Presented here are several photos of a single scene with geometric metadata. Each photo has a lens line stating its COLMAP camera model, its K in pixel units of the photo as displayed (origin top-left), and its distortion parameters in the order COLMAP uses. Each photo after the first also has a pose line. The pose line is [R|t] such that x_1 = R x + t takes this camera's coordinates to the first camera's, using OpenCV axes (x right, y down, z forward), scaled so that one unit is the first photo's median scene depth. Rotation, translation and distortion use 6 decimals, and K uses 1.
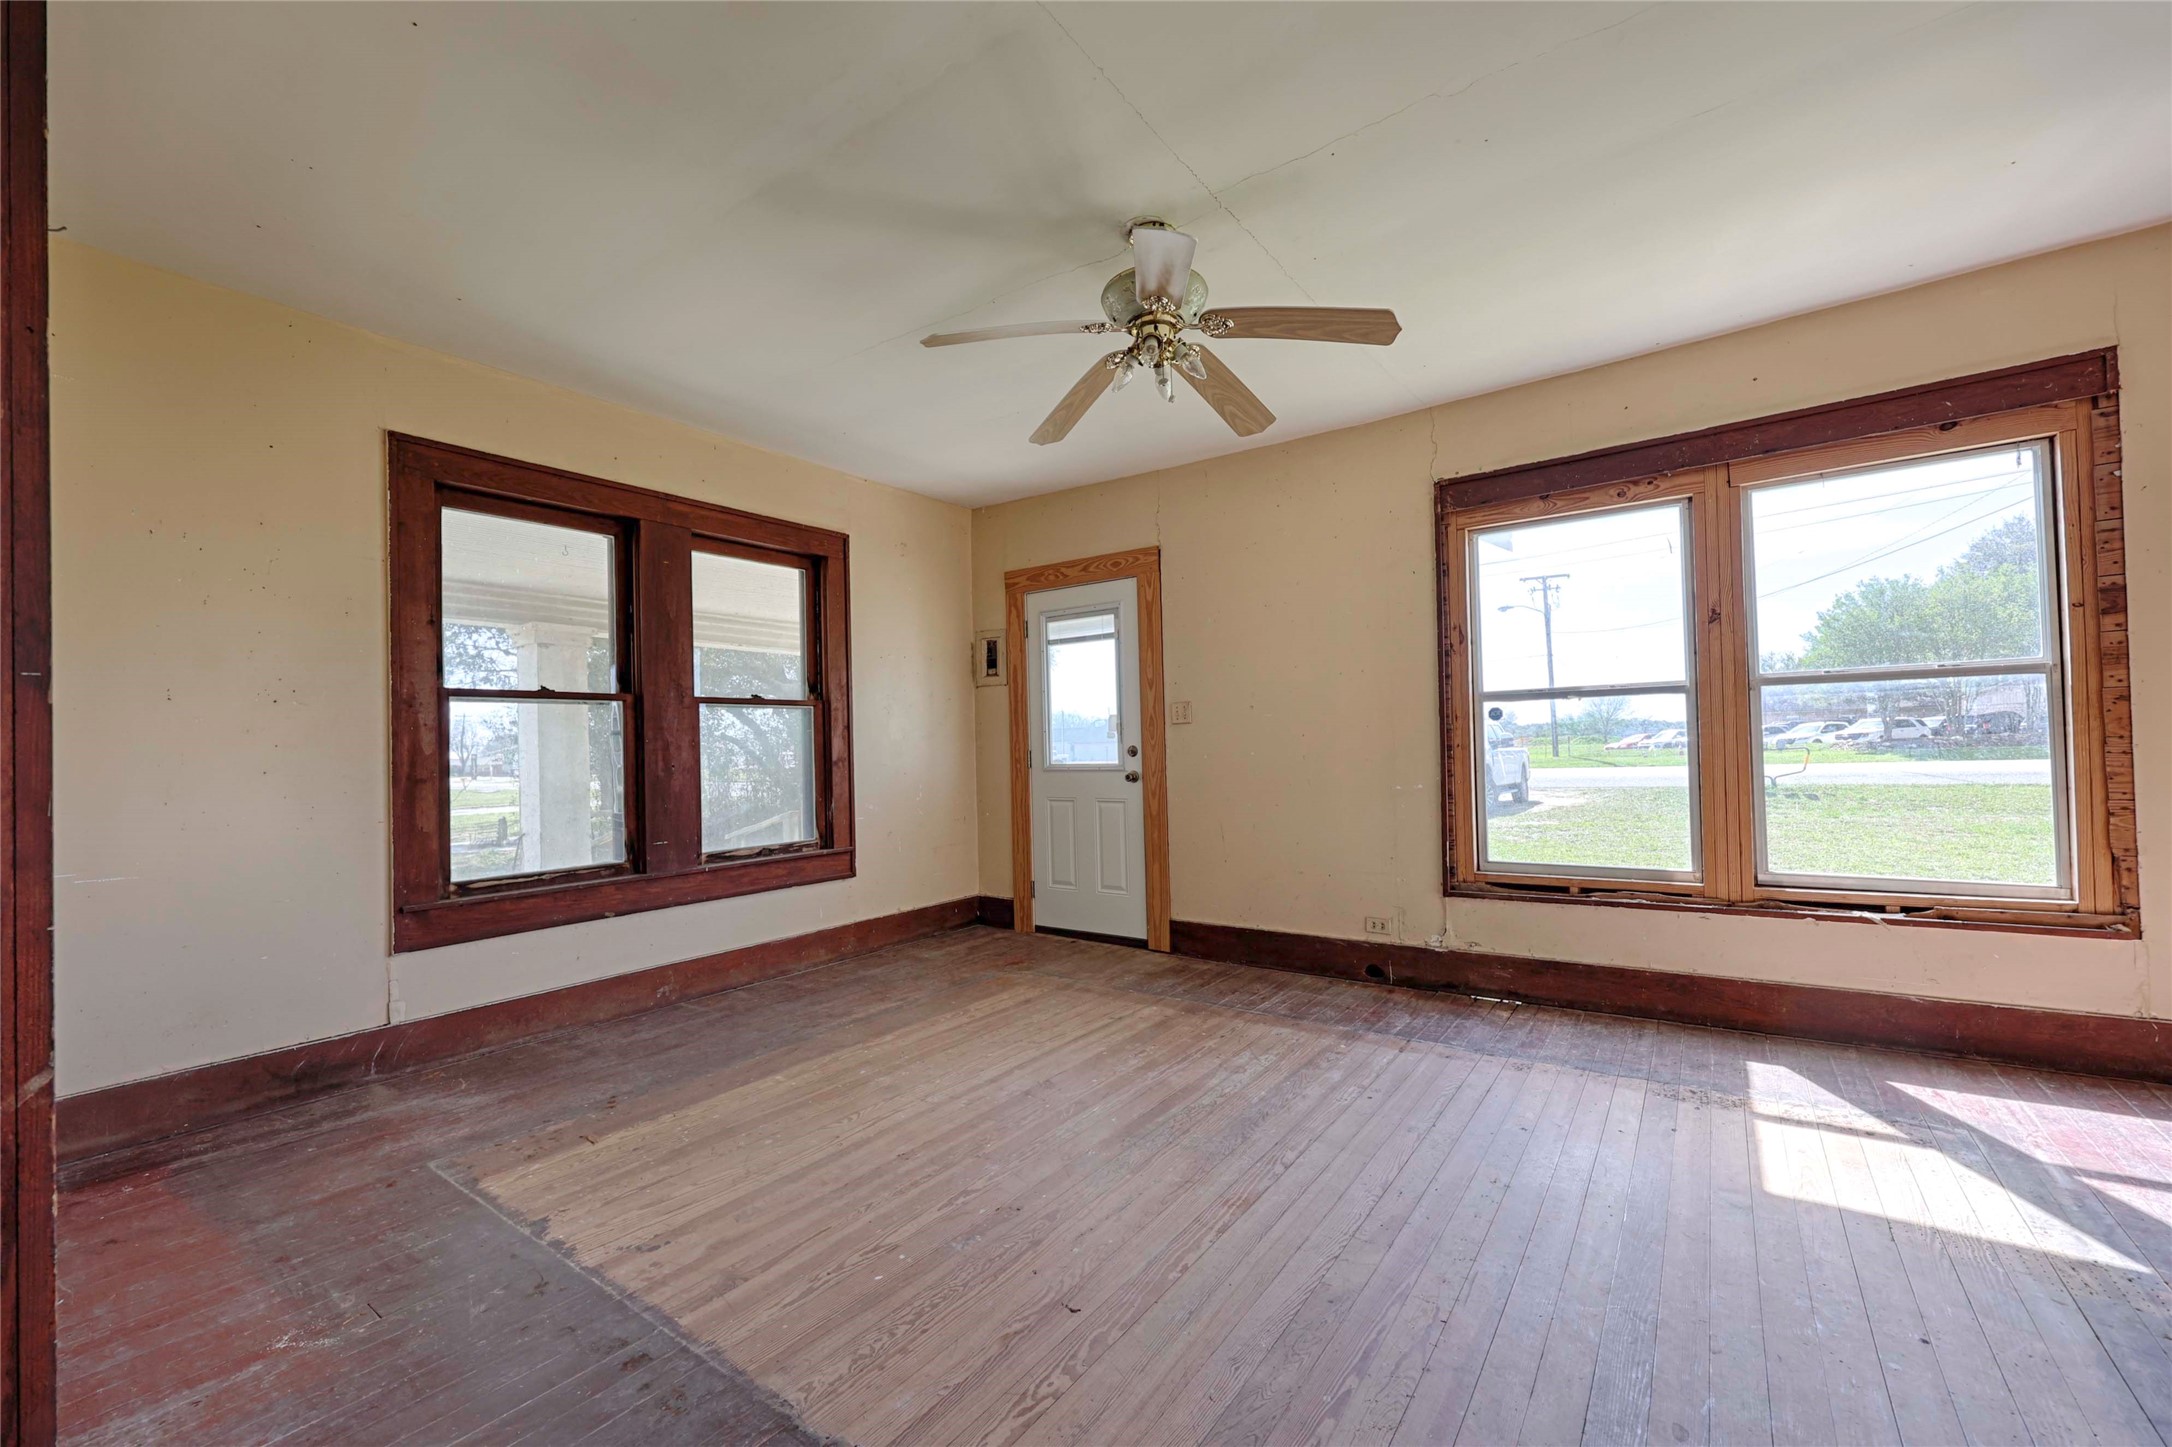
lens RADIAL K [[877.4, 0, 1085.4], [0, 877.4, 727.1], [0, 0, 1]] dist [-0.000614, 0.000015]
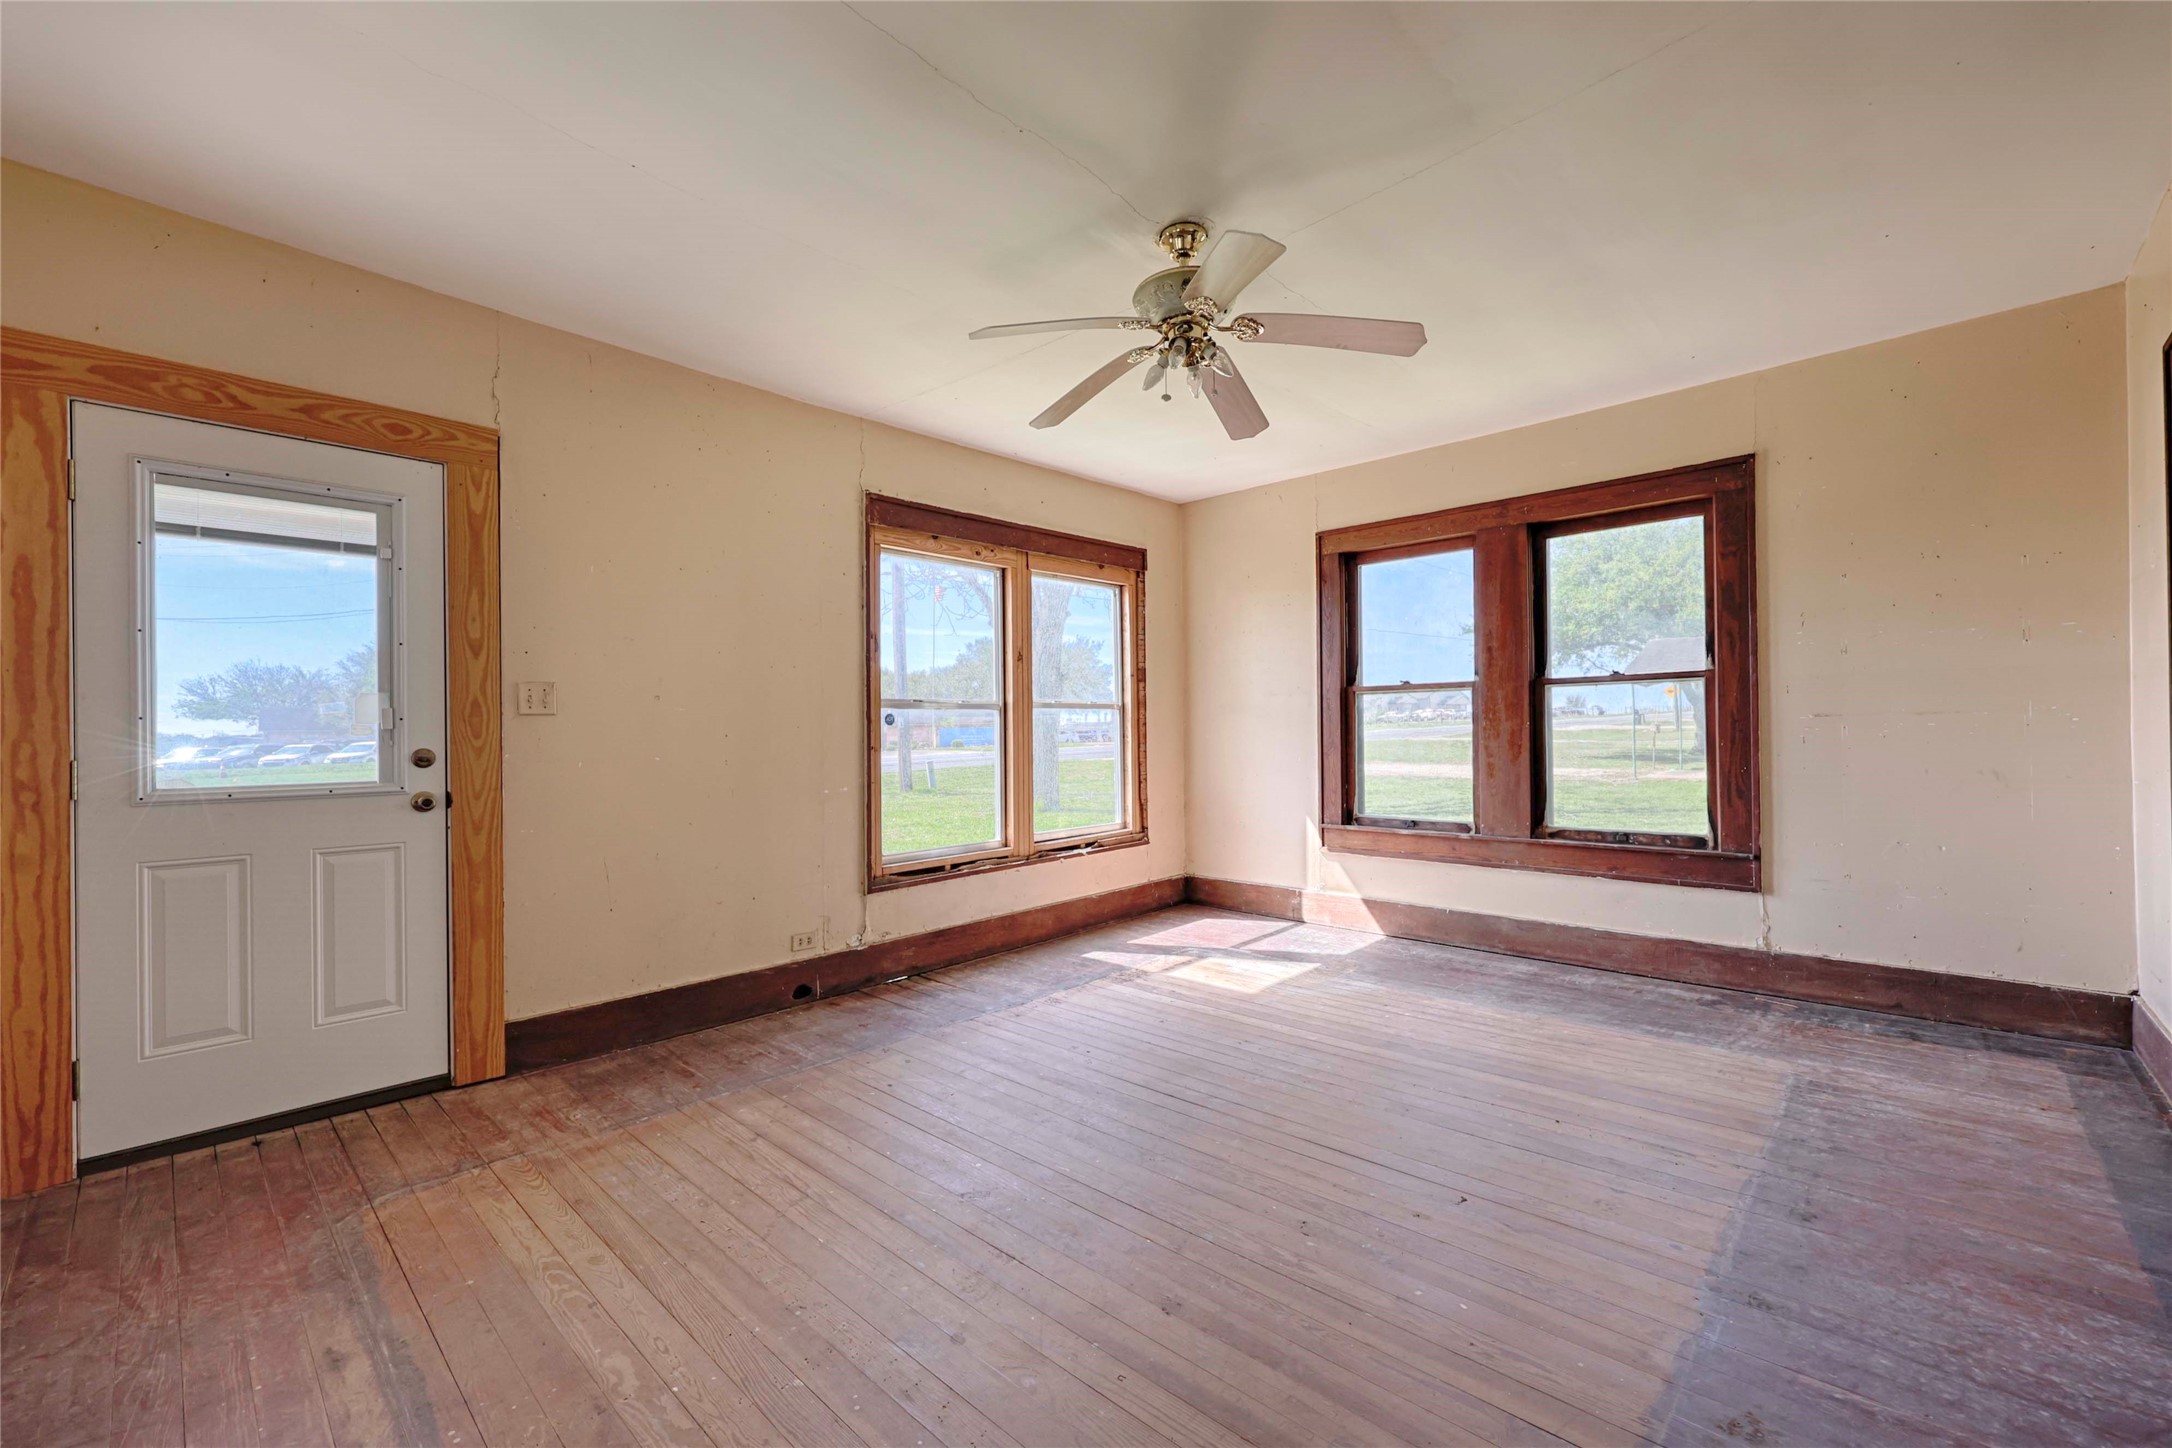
lens RADIAL K [[877.4, 0, 1085.4], [0, 877.4, 727.6], [0, 0, 1]] dist [-0.000614, 0.000015]
pose [[0.136319, 0.030860, 0.990184, -0.629622], [-0.009290, 0.999511, -0.029871, 0.027672], [-0.990621, -0.005127, 0.136539, 0.655883]]
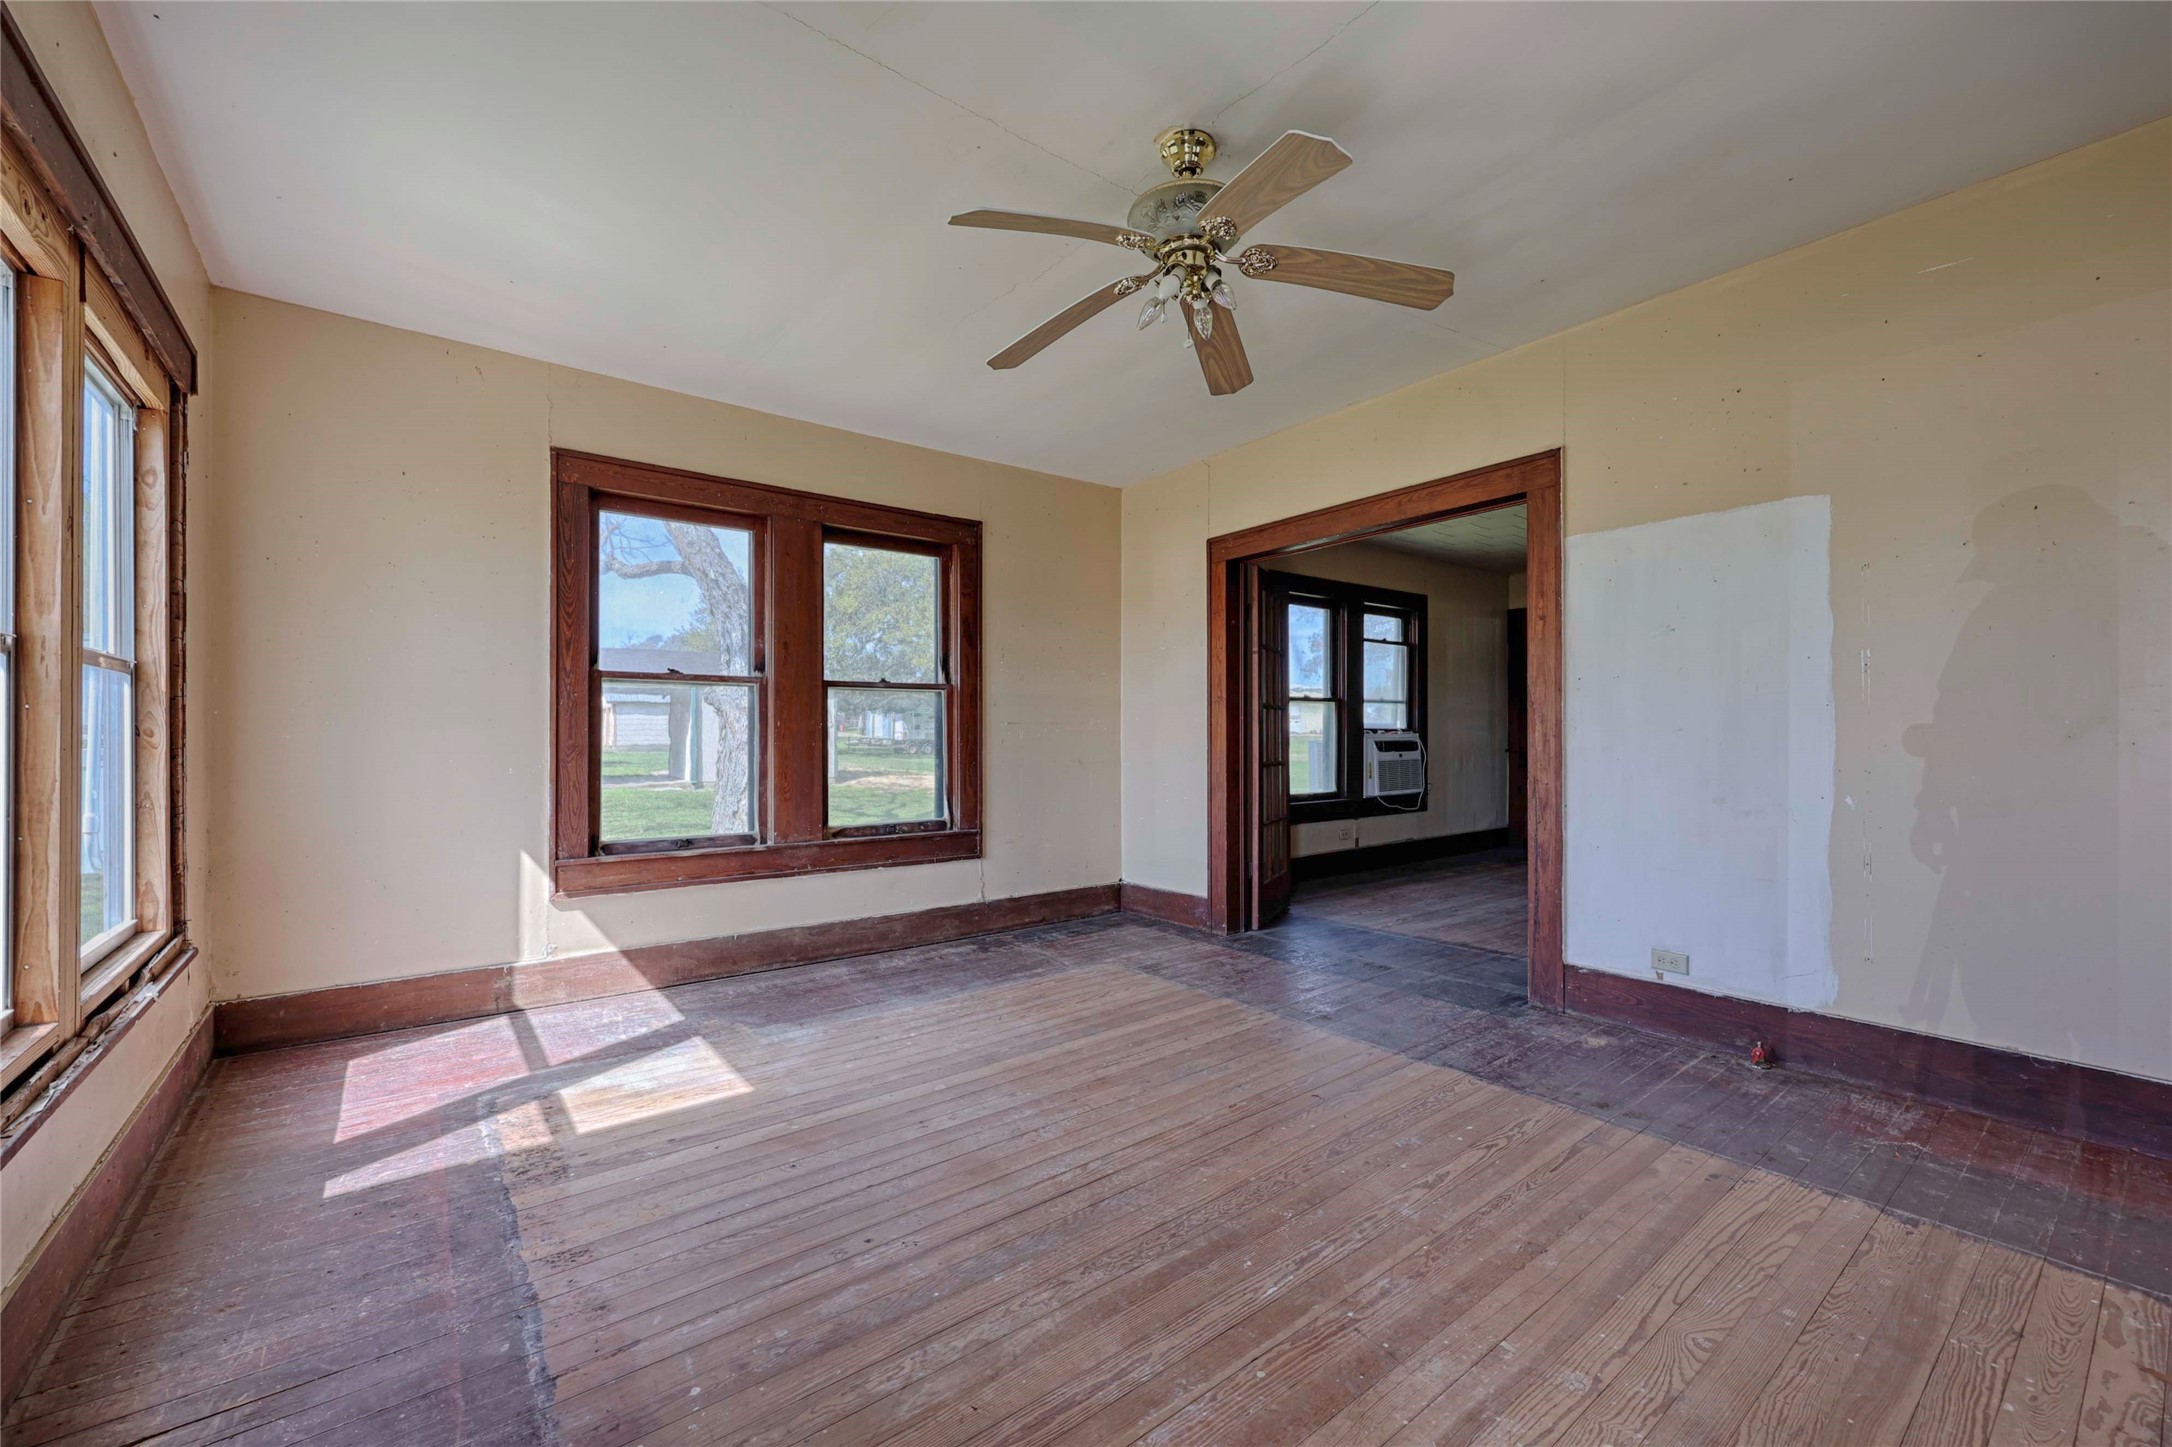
lens RADIAL K [[879.7, 0, 1086.0], [0, 879.7, 723.5], [0, 0, 1]] dist [0.001685, 0.000222]
pose [[-0.958080, 0.031947, 0.284713, -0.041716], [0.022239, 0.999058, -0.037265, 0.031812], [-0.285635, -0.029371, -0.957888, 1.259310]]
